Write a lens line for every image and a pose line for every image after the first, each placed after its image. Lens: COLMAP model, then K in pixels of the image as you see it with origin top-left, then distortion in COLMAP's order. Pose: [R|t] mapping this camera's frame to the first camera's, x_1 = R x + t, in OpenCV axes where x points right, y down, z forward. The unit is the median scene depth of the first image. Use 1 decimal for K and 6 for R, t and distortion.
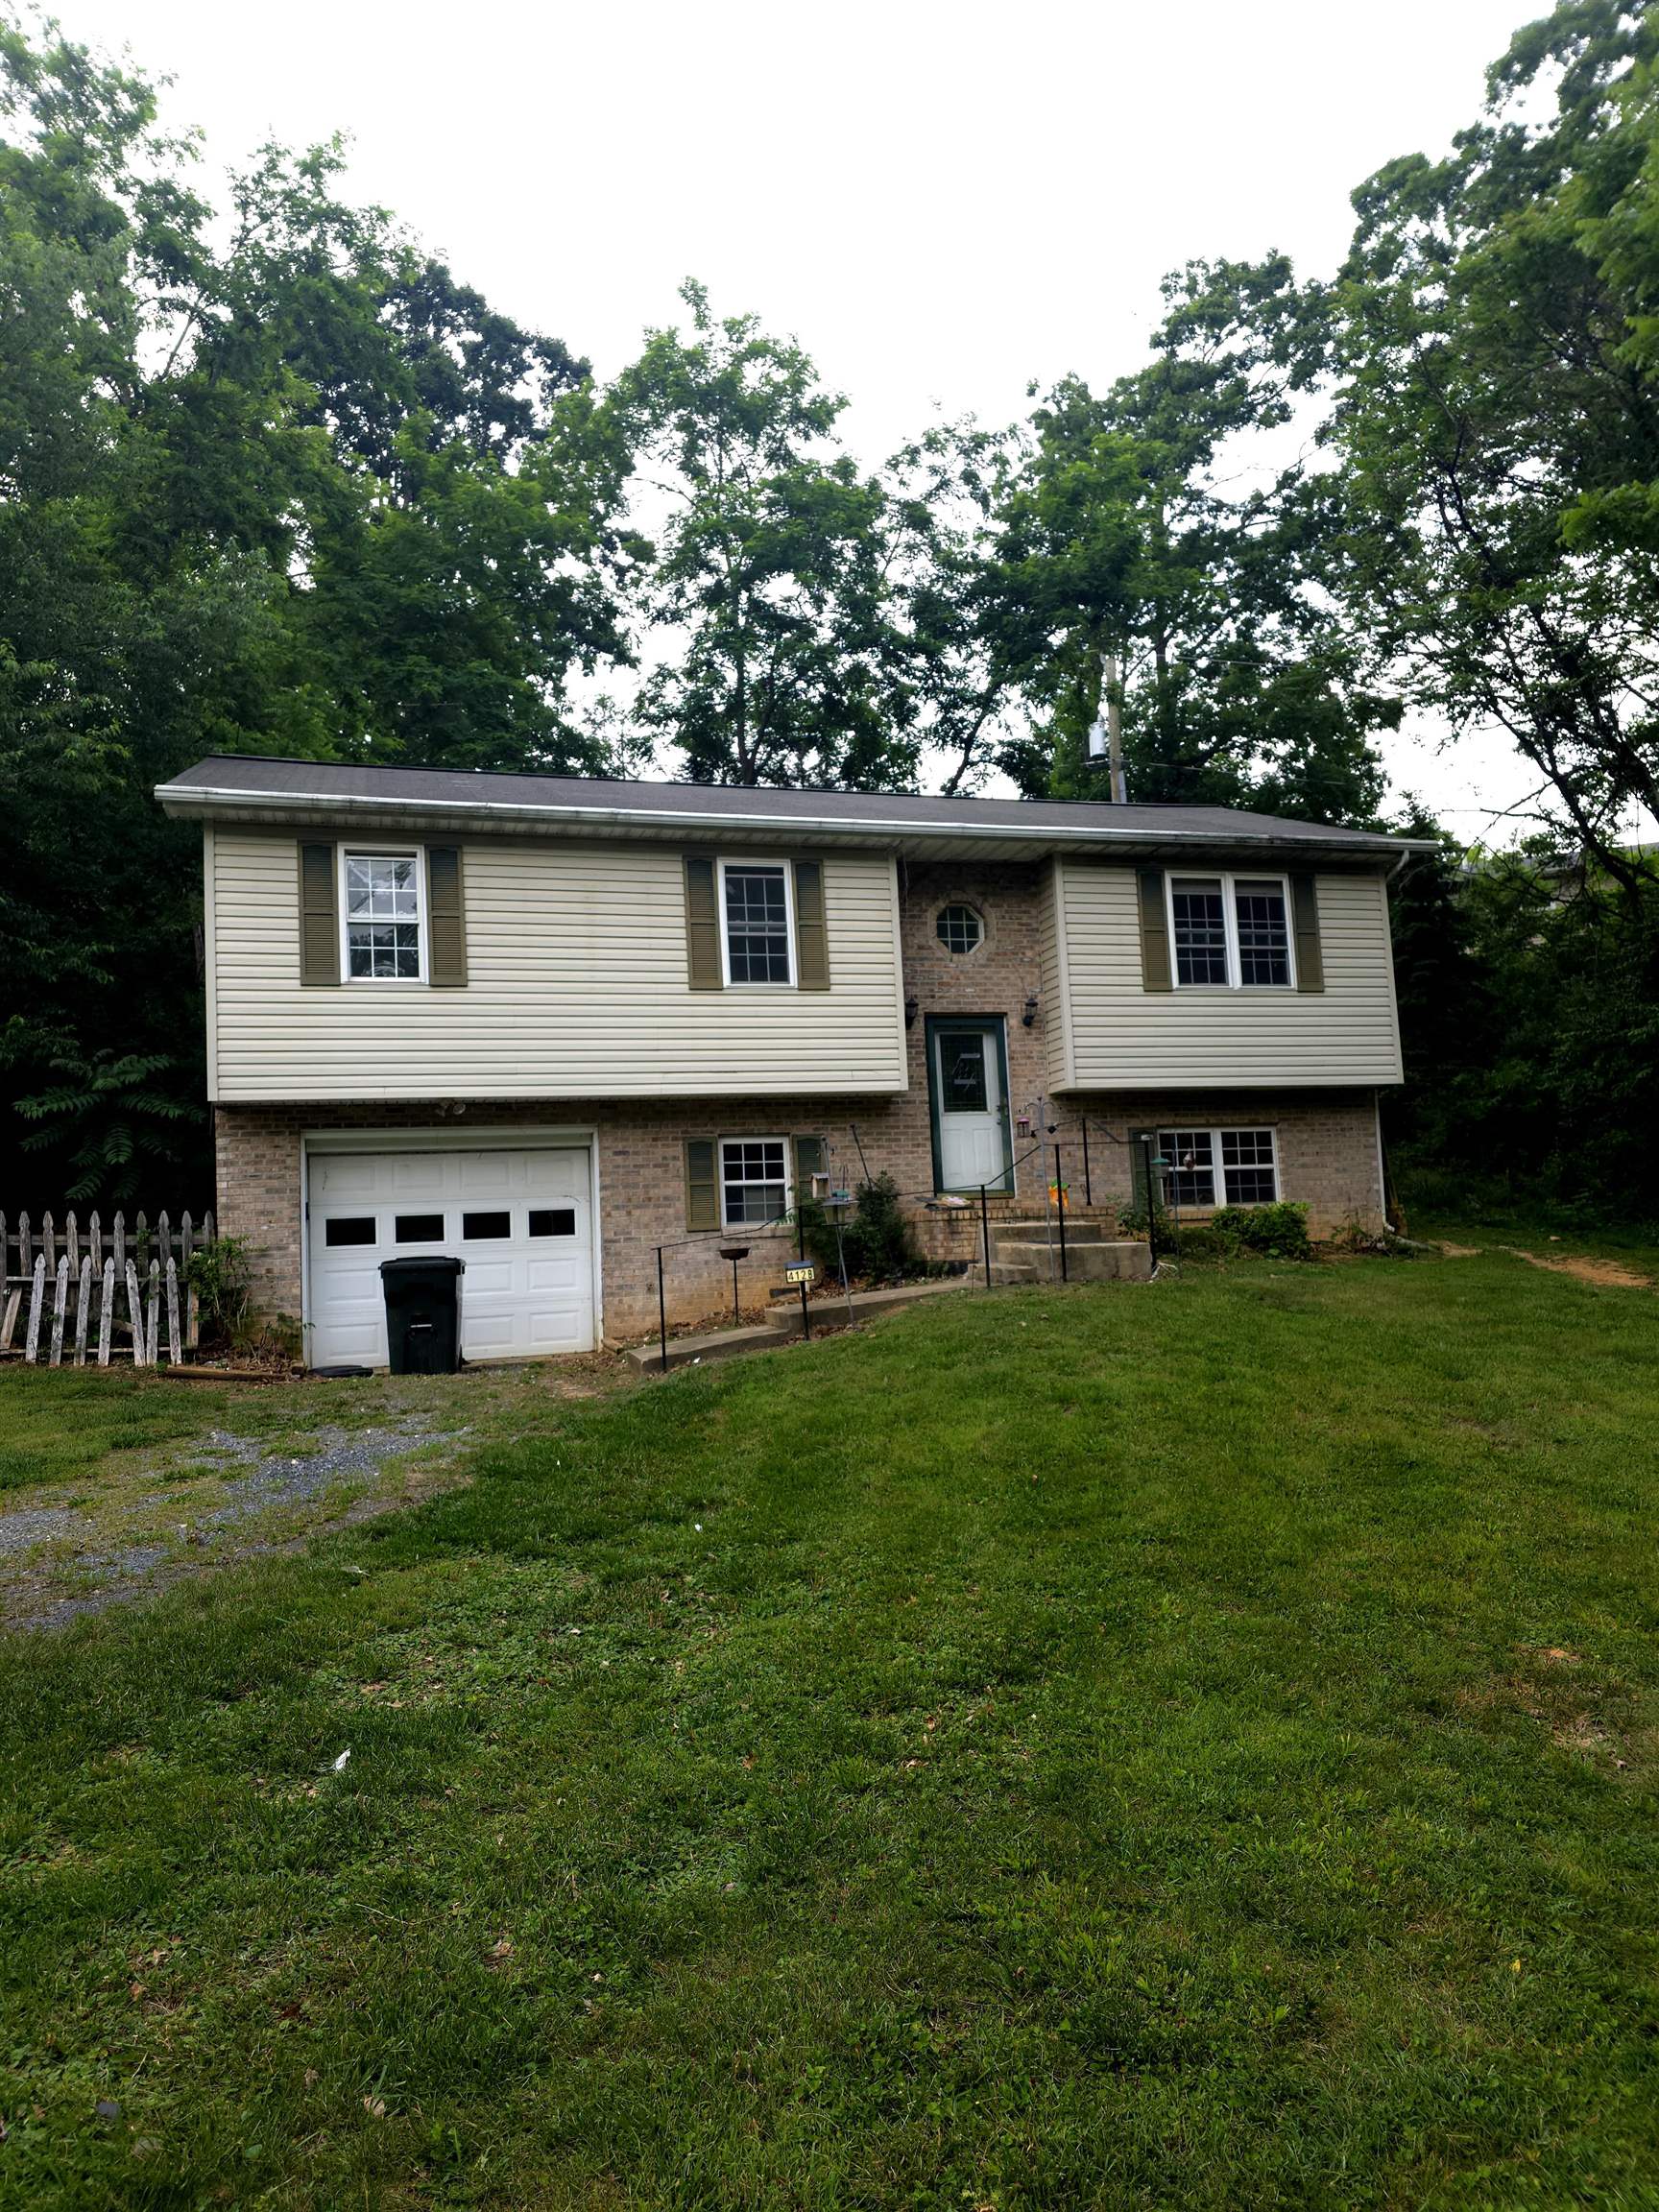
lens RADIAL K [[1482.8, 0, 845.9], [0, 1482.8, 1101.8], [0, 0, 1]] dist [0.077723, -0.075442]
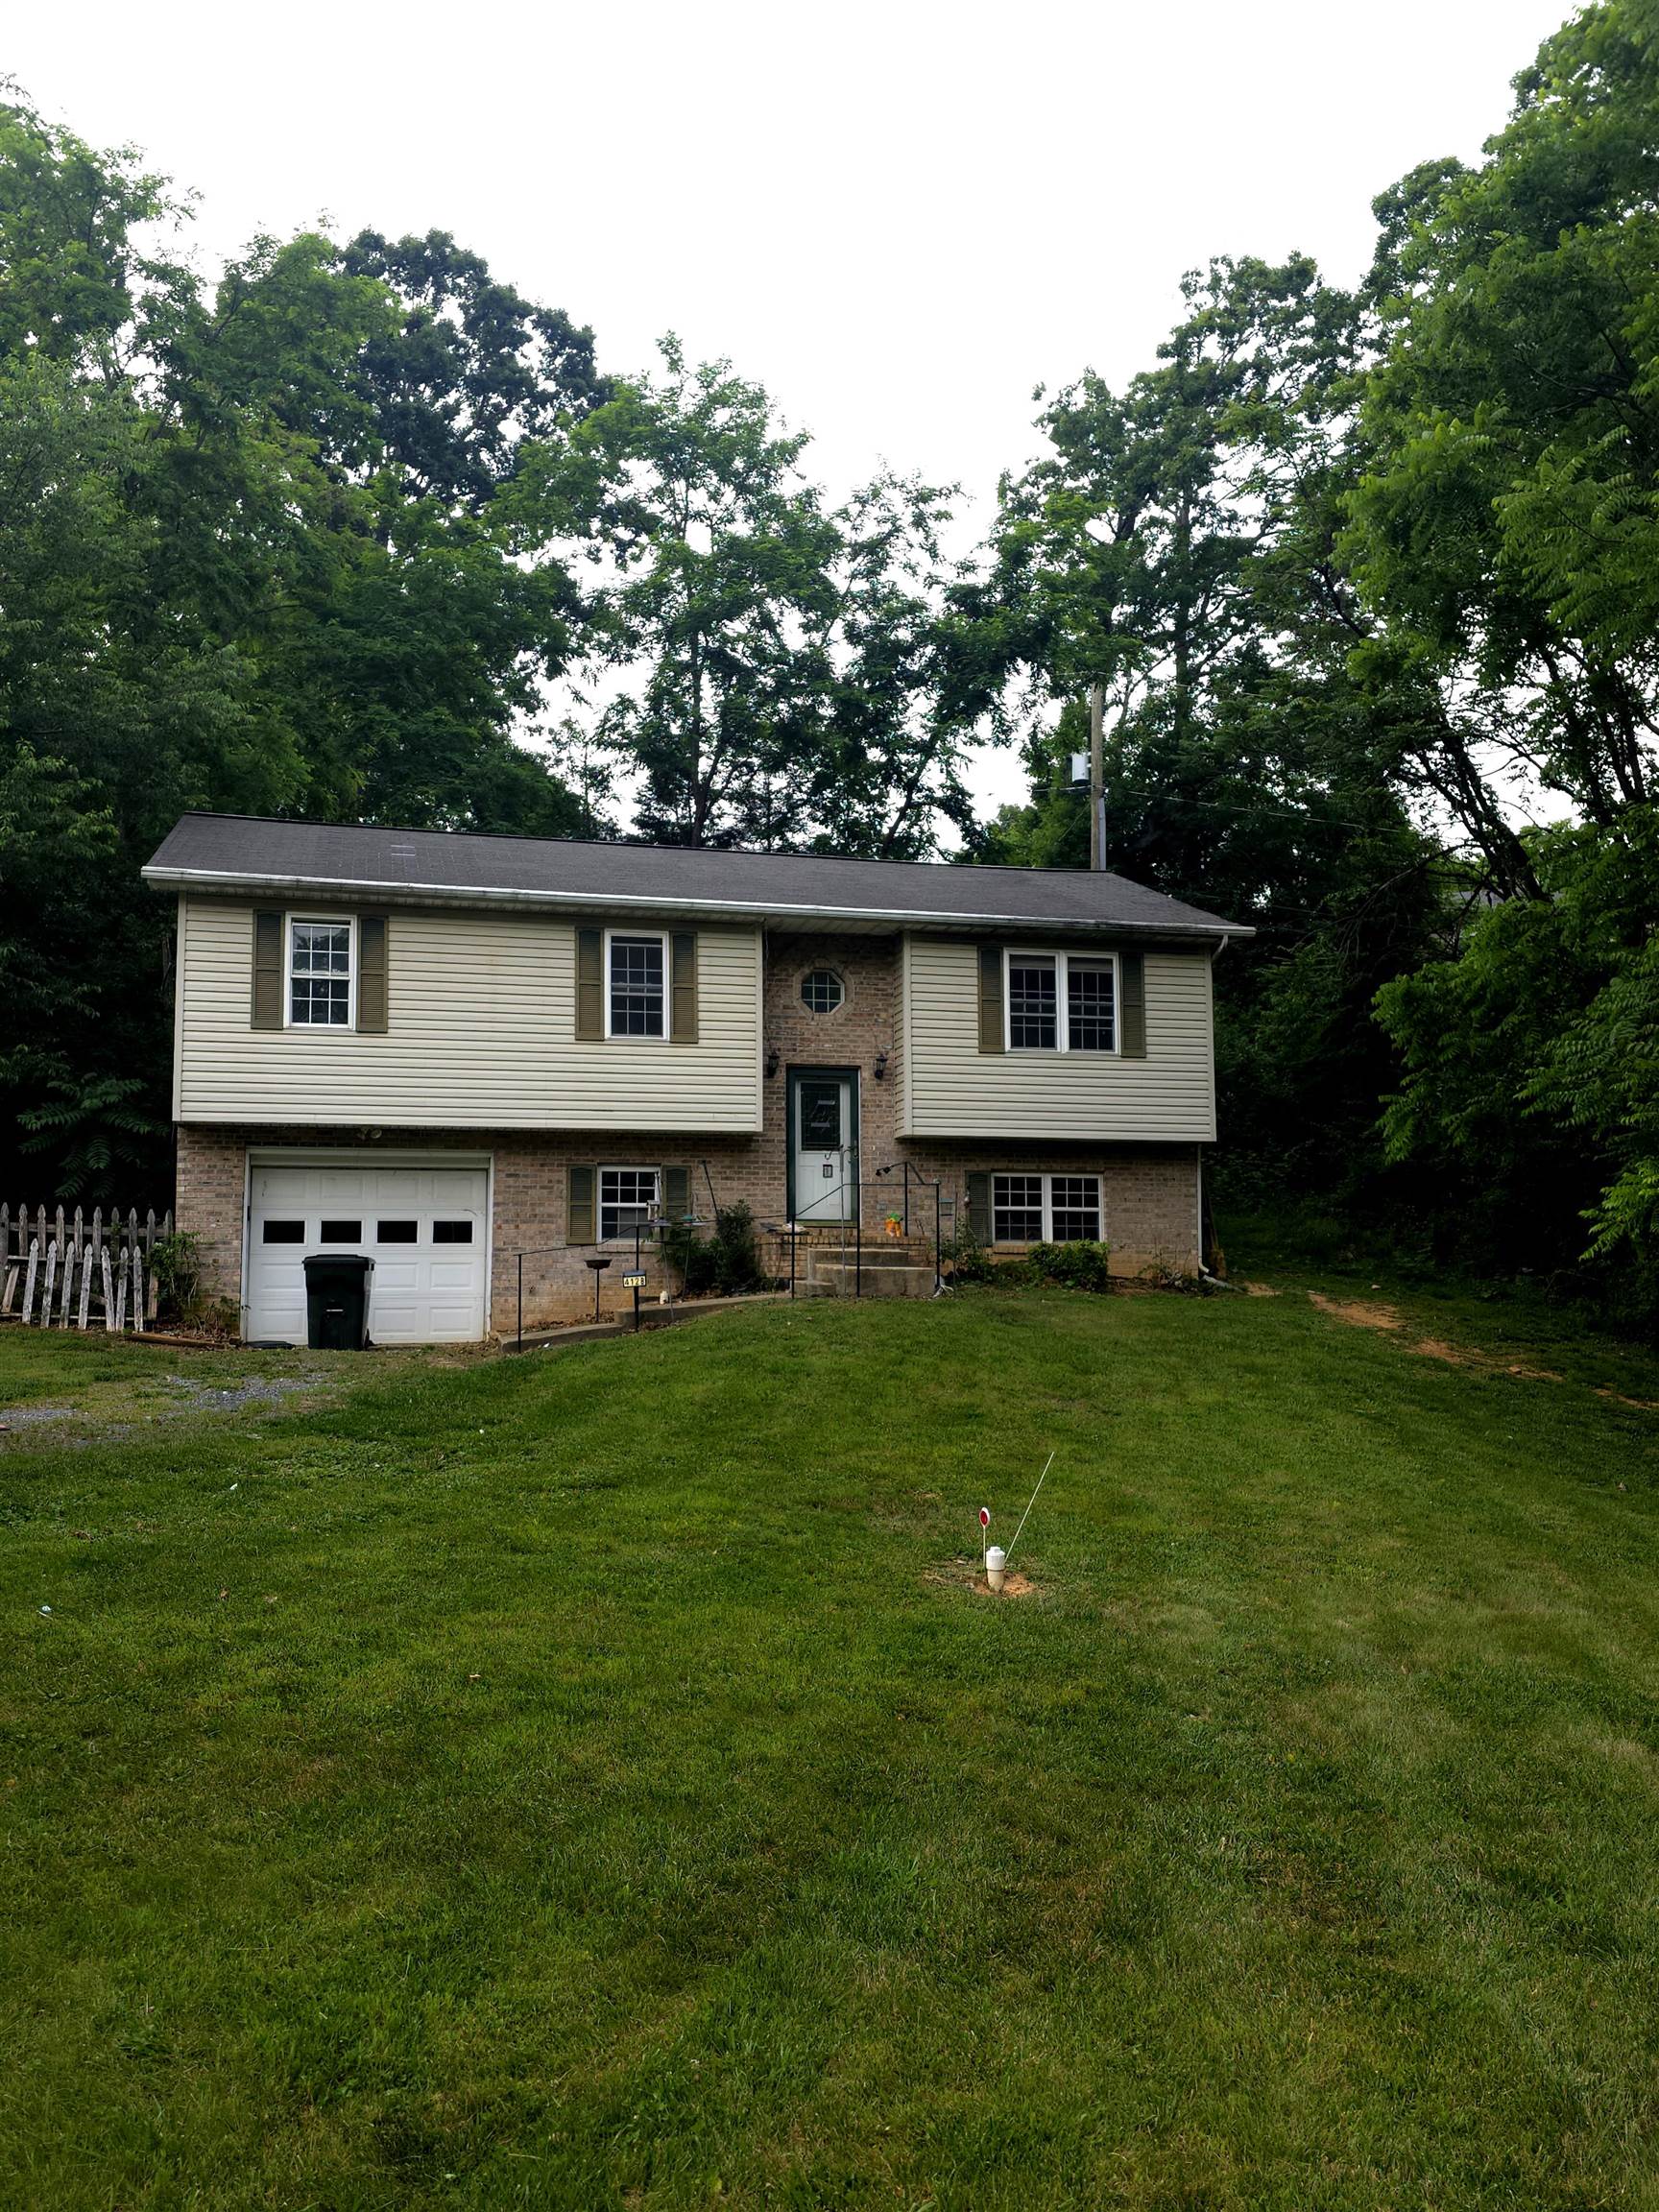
lens RADIAL K [[1750.5, 0, 829.5], [0, 1750.5, 1106.0], [0, 0, 1]] dist [0.099707, -0.102915]
pose [[0.998312, 0.040106, -0.042008, 0.153253], [-0.040212, 0.999190, -0.001681, -0.028028], [0.041906, 0.003368, 0.999116, -0.378951]]
